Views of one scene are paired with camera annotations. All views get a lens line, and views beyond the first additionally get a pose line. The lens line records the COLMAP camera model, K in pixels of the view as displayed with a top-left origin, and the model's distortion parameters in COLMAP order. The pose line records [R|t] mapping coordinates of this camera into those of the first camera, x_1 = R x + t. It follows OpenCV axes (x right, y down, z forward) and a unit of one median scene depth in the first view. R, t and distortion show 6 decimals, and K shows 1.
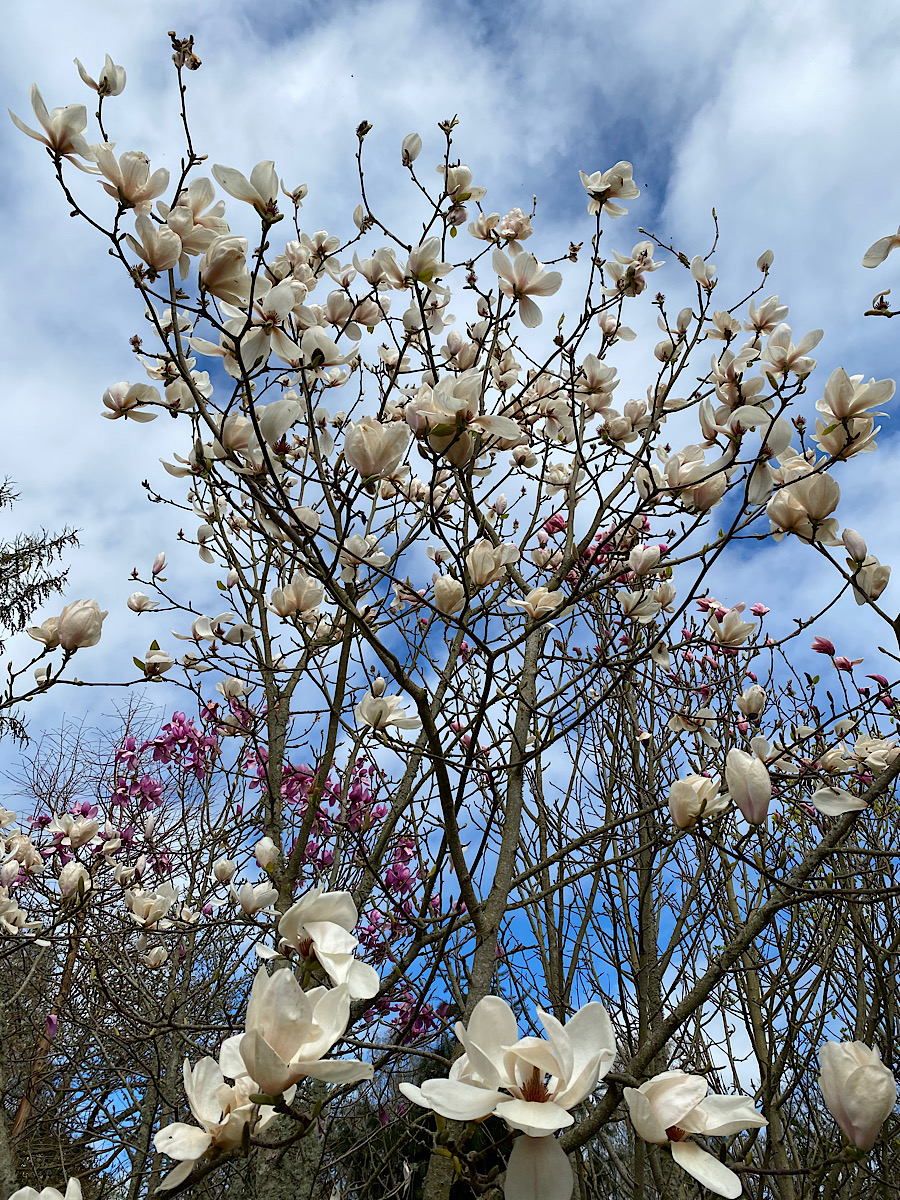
lens RADIAL K [[898.6, 0, 447.7], [0, 898.6, 599.3], [0, 0, 1]] dist [0.010117, -0.006558]
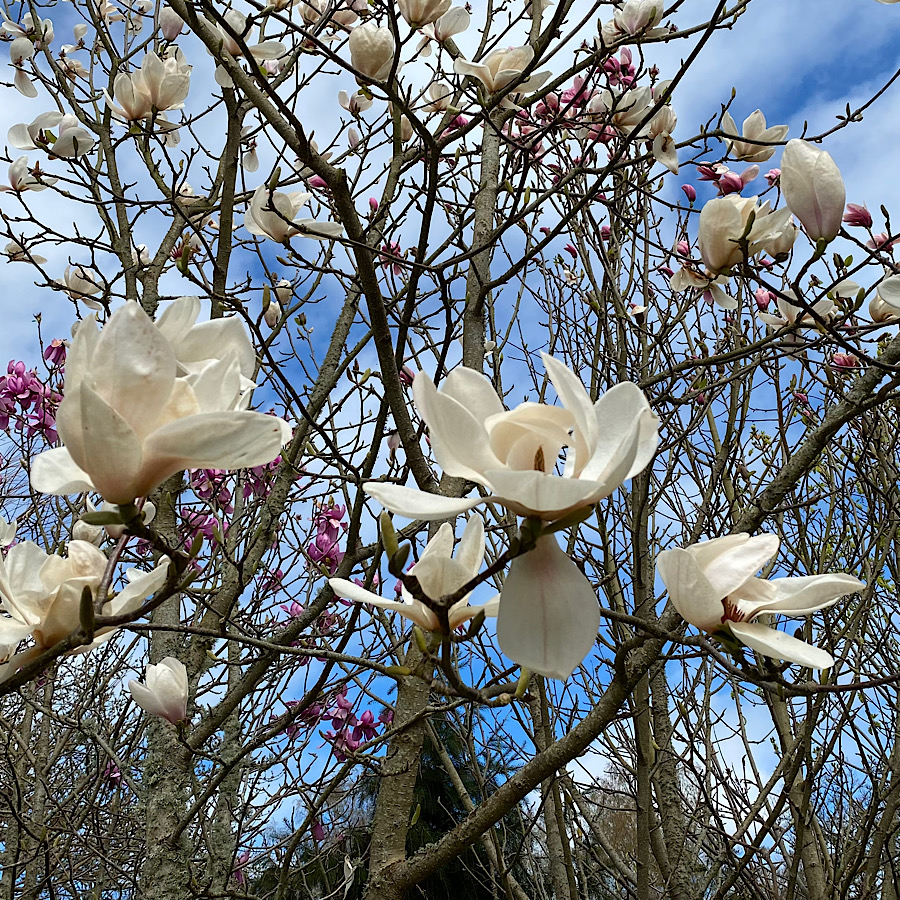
lens RADIAL K [[1087.8, 0, 453.2], [0, 1087.8, 450.2], [0, 0, 1]] dist [0.017577, 0.000000]
pose [[0.996378, -0.045217, 0.072018, -0.007097], [0.037496, 0.993746, 0.105176, 0.183579], [-0.076323, -0.102095, 0.991842, 0.099828]]
